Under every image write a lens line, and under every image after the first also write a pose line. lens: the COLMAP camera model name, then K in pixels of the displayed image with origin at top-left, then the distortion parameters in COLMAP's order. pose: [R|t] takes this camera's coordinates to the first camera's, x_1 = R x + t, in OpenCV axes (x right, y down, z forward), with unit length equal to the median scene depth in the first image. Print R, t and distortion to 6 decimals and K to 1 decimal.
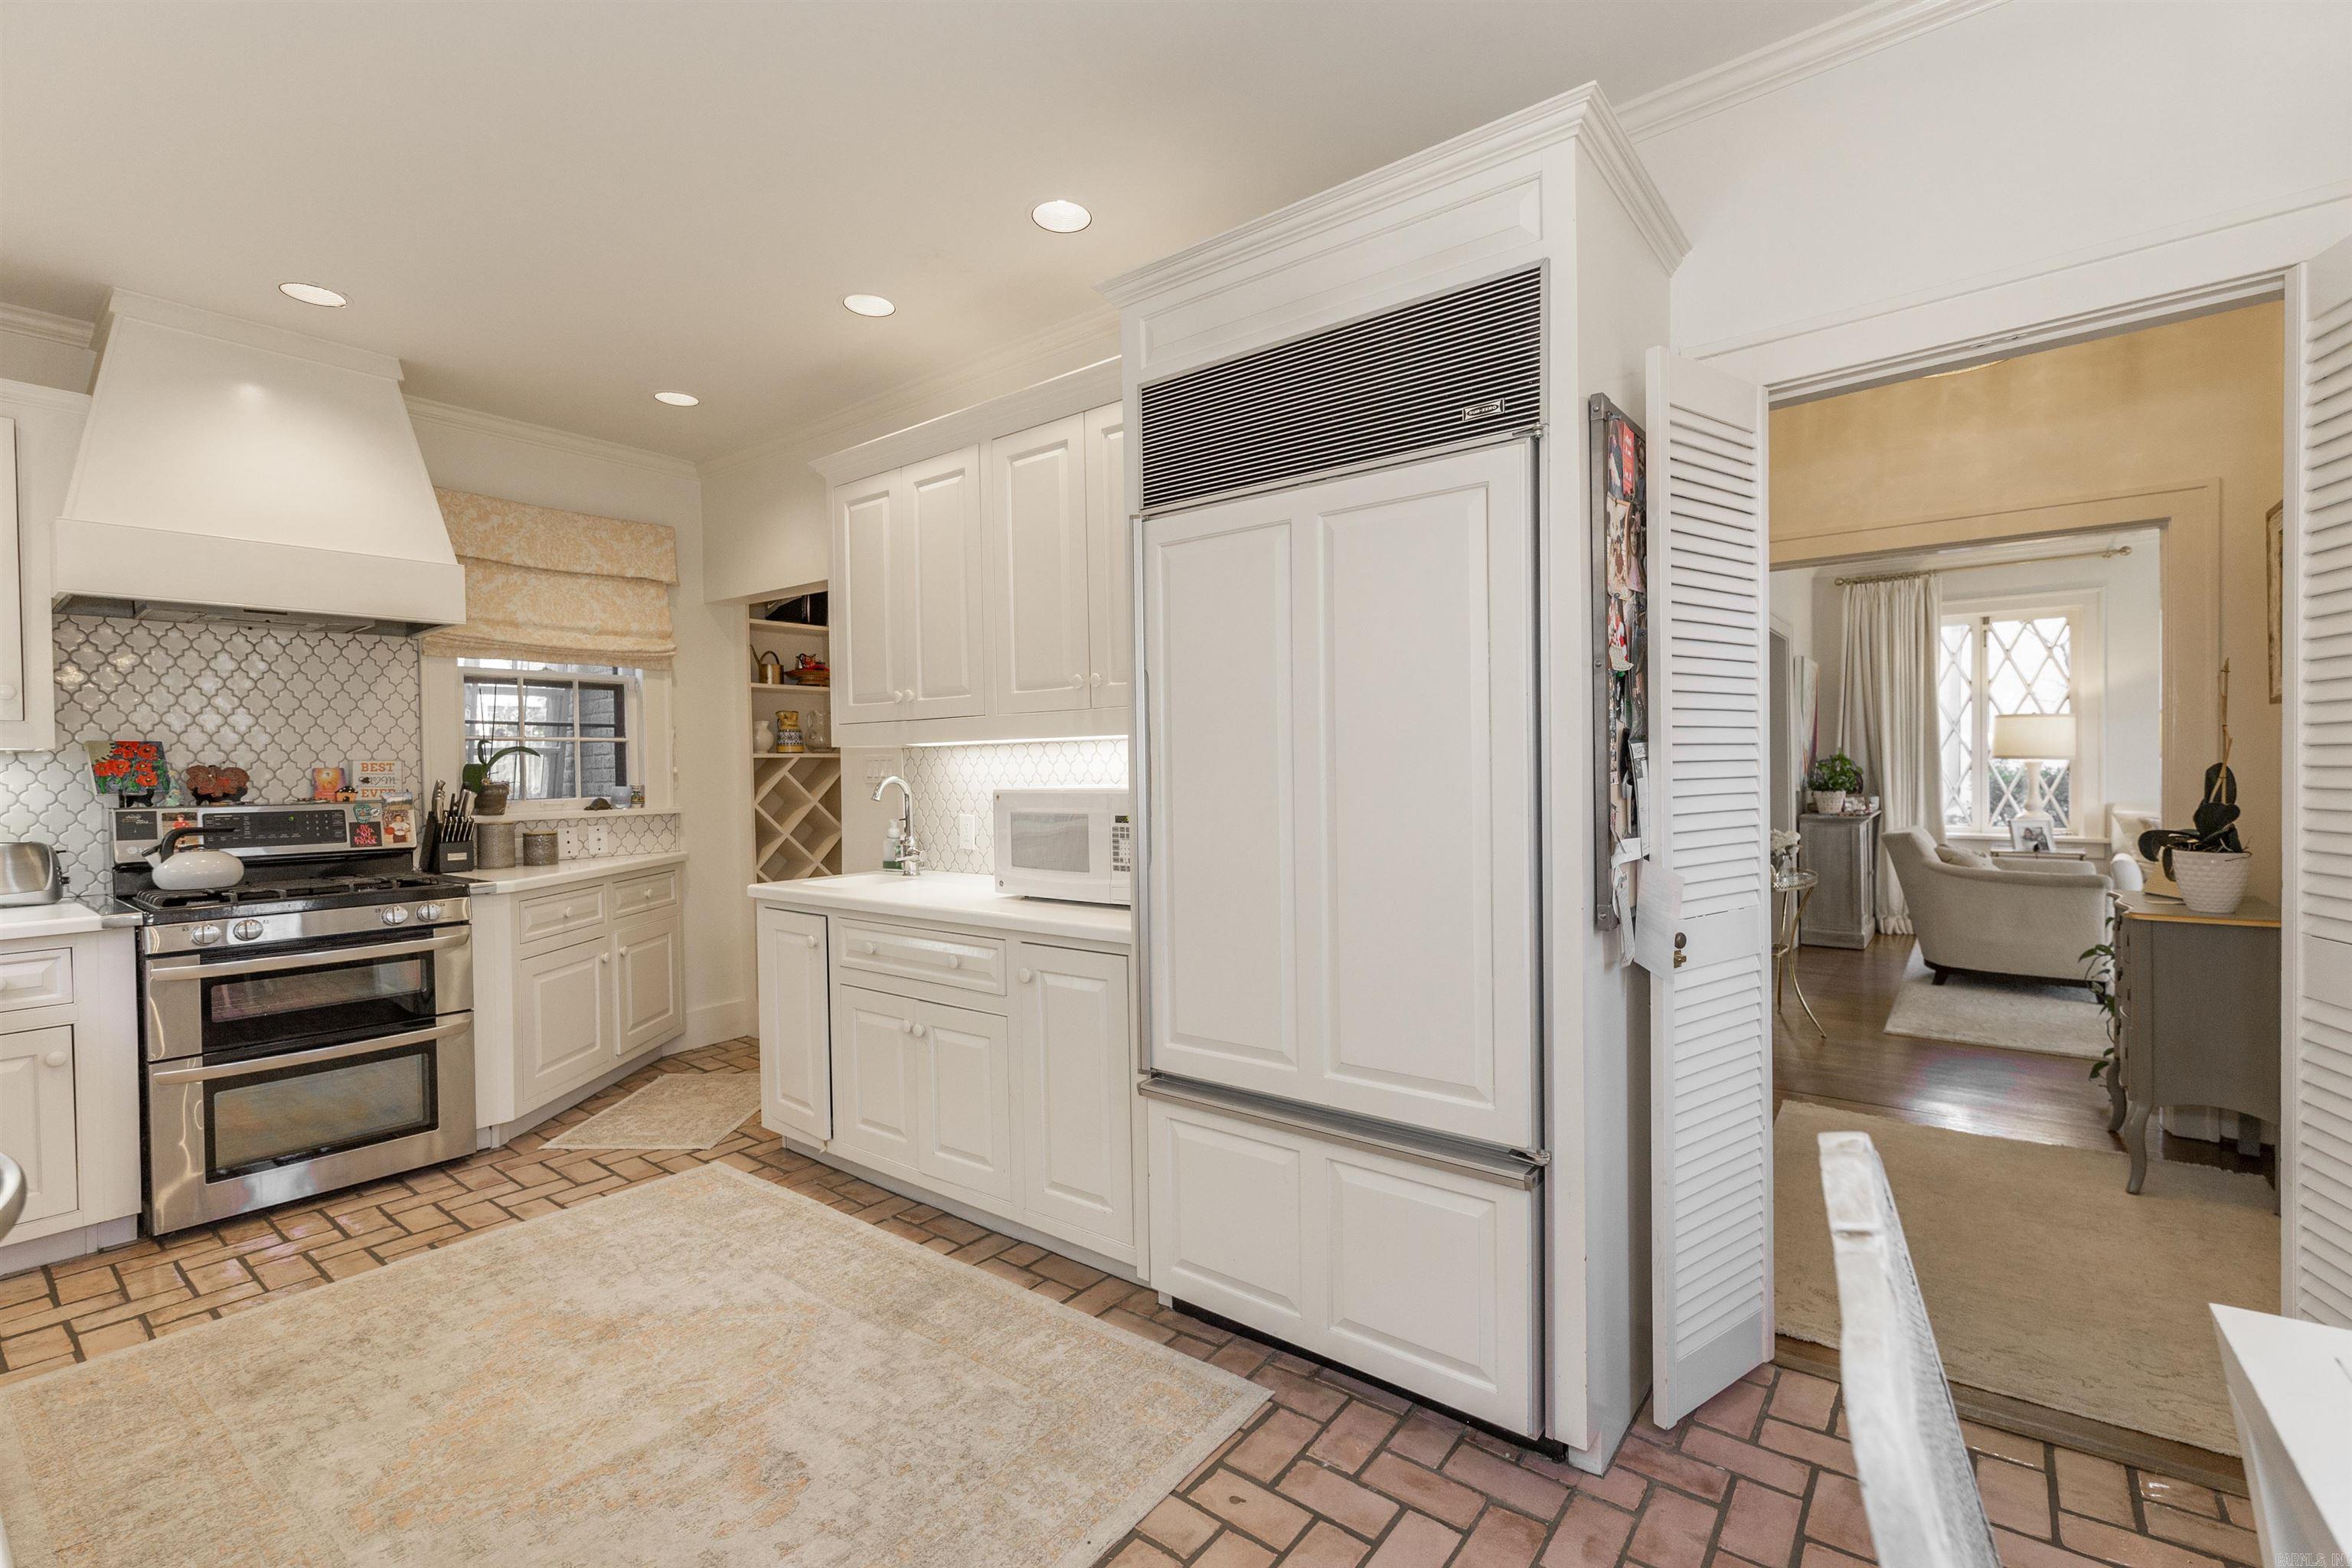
lens RADIAL K [[1026.6, 0, 1186.1], [0, 1026.6, 782.9], [0, 0, 1]] dist [0.005077, -0.002138]
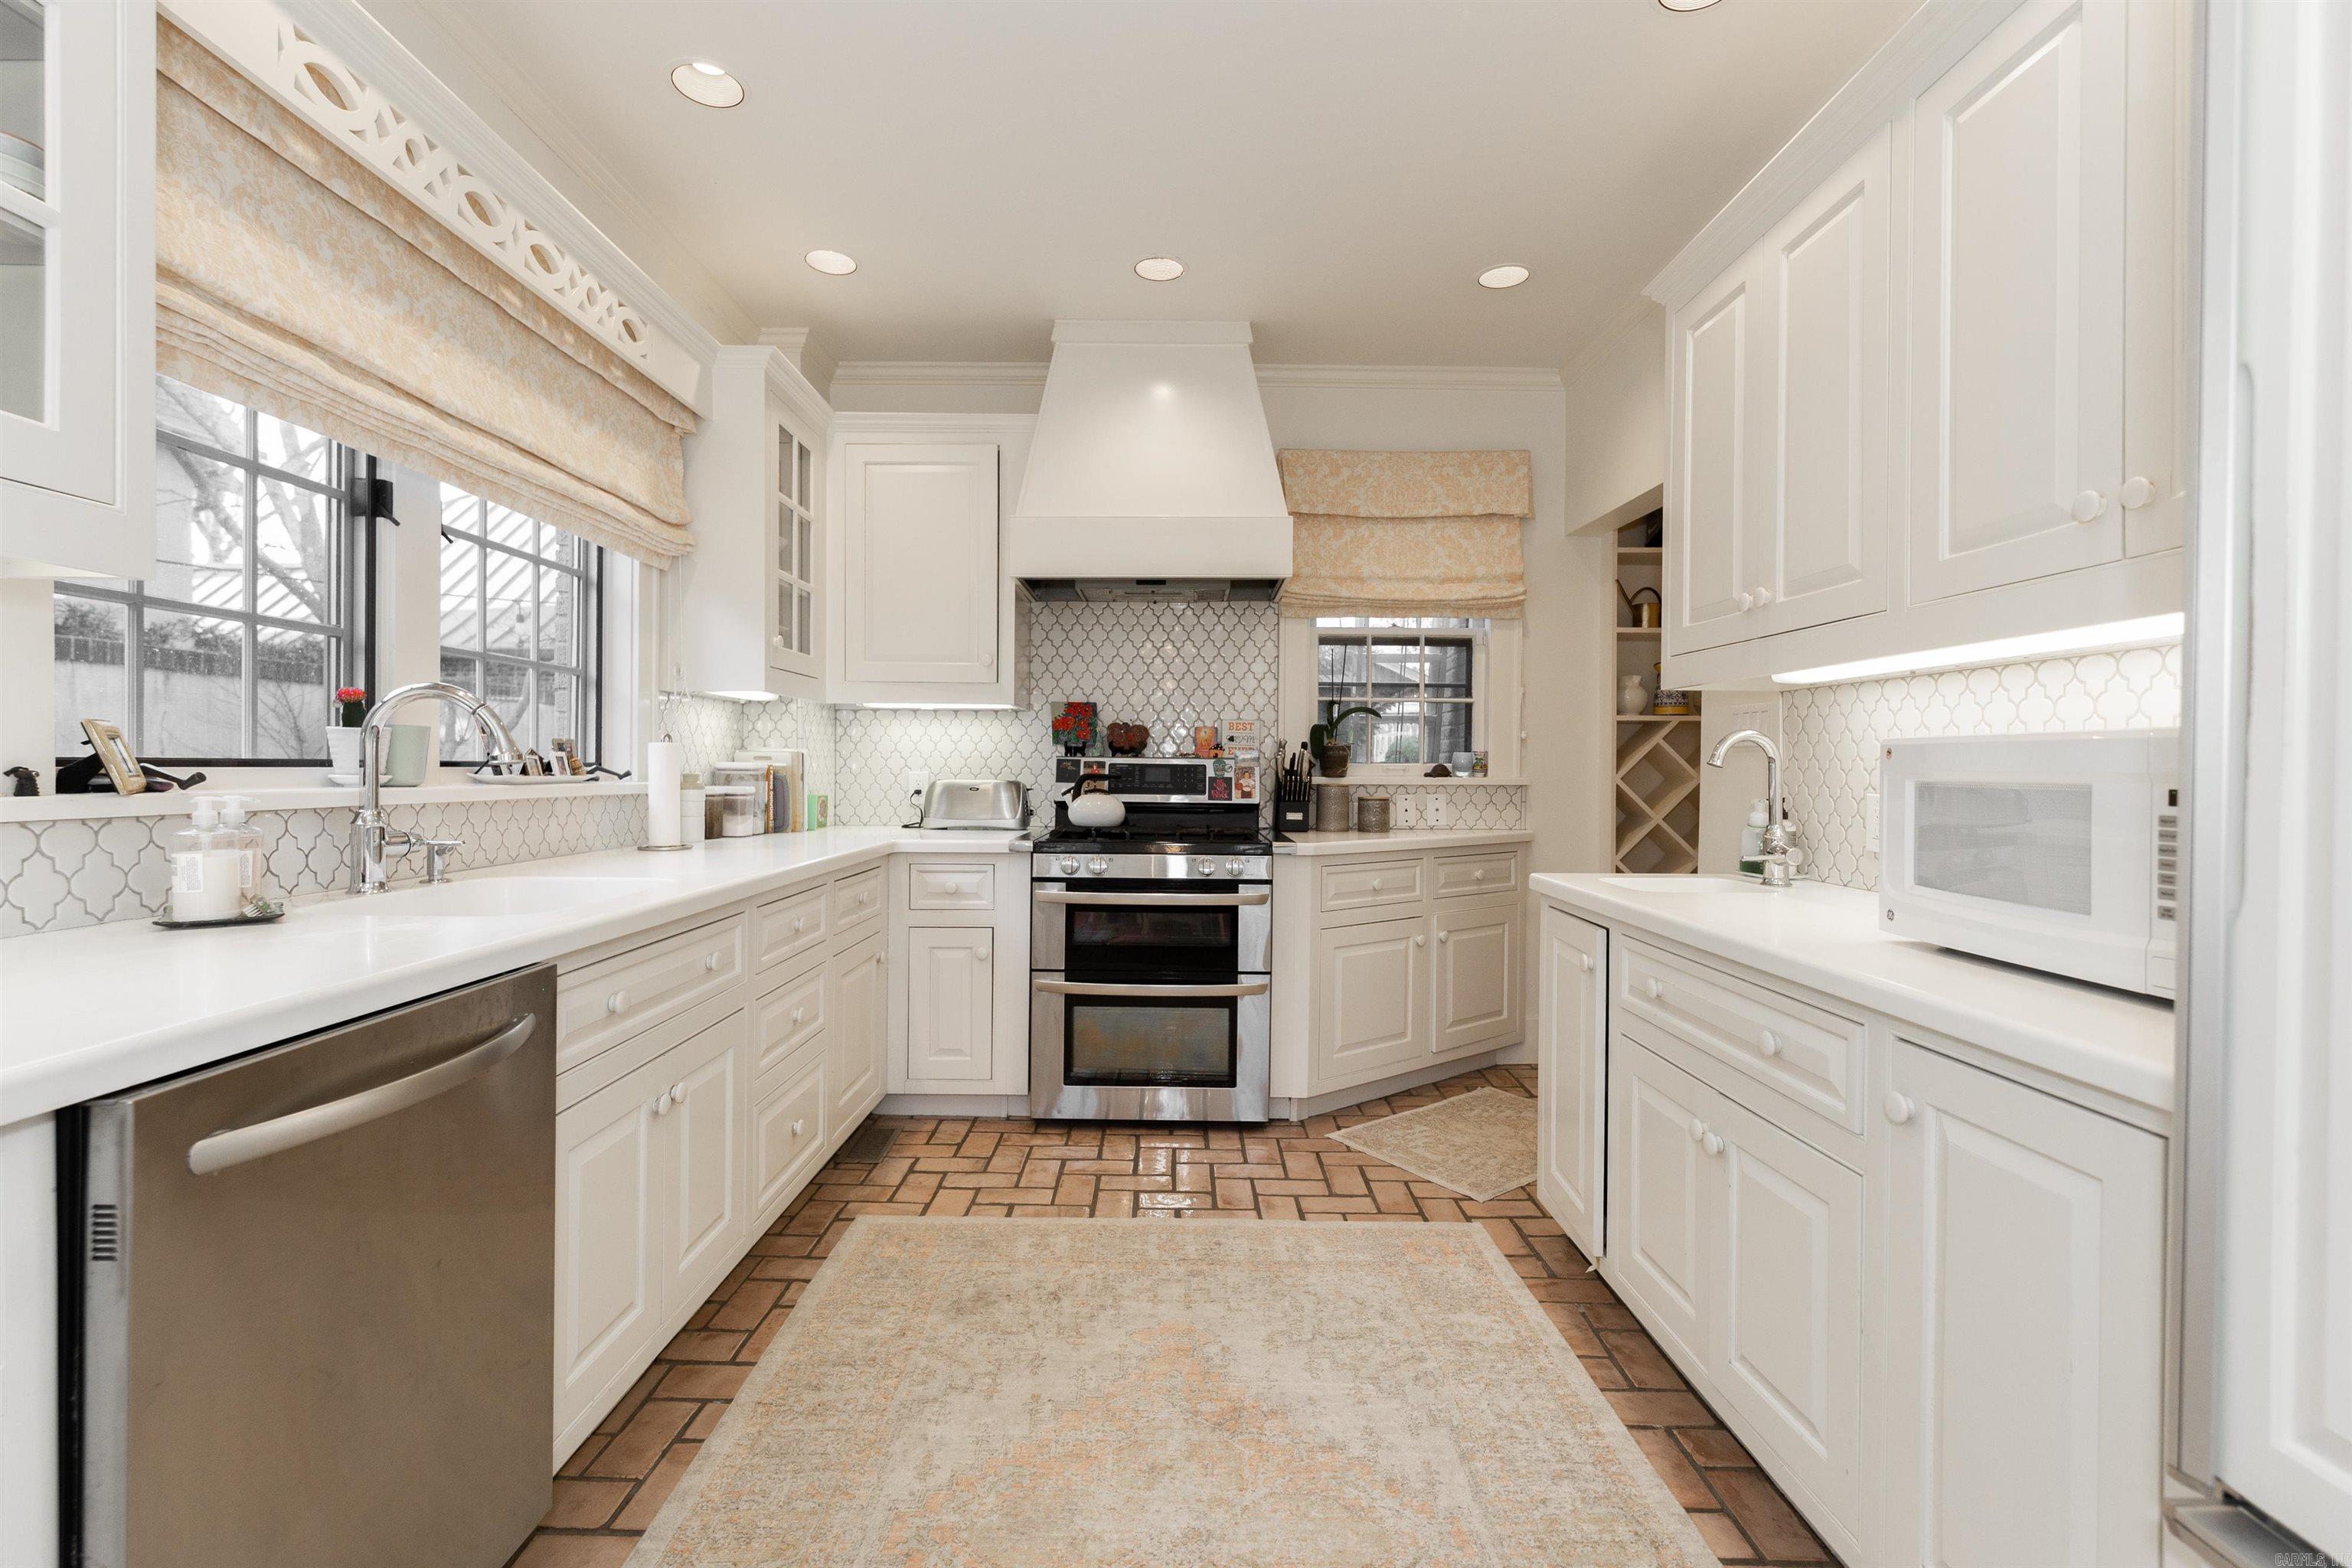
lens RADIAL K [[1026.6, 0, 1194.9], [0, 1026.6, 777.9], [0, 0, 1]] dist [0.005077, -0.002138]
pose [[0.612364, 0.027797, -0.790087, 0.016670], [-0.029254, 0.999494, 0.012491, 0.027262], [0.790035, 0.015464, 0.612867, 0.341216]]
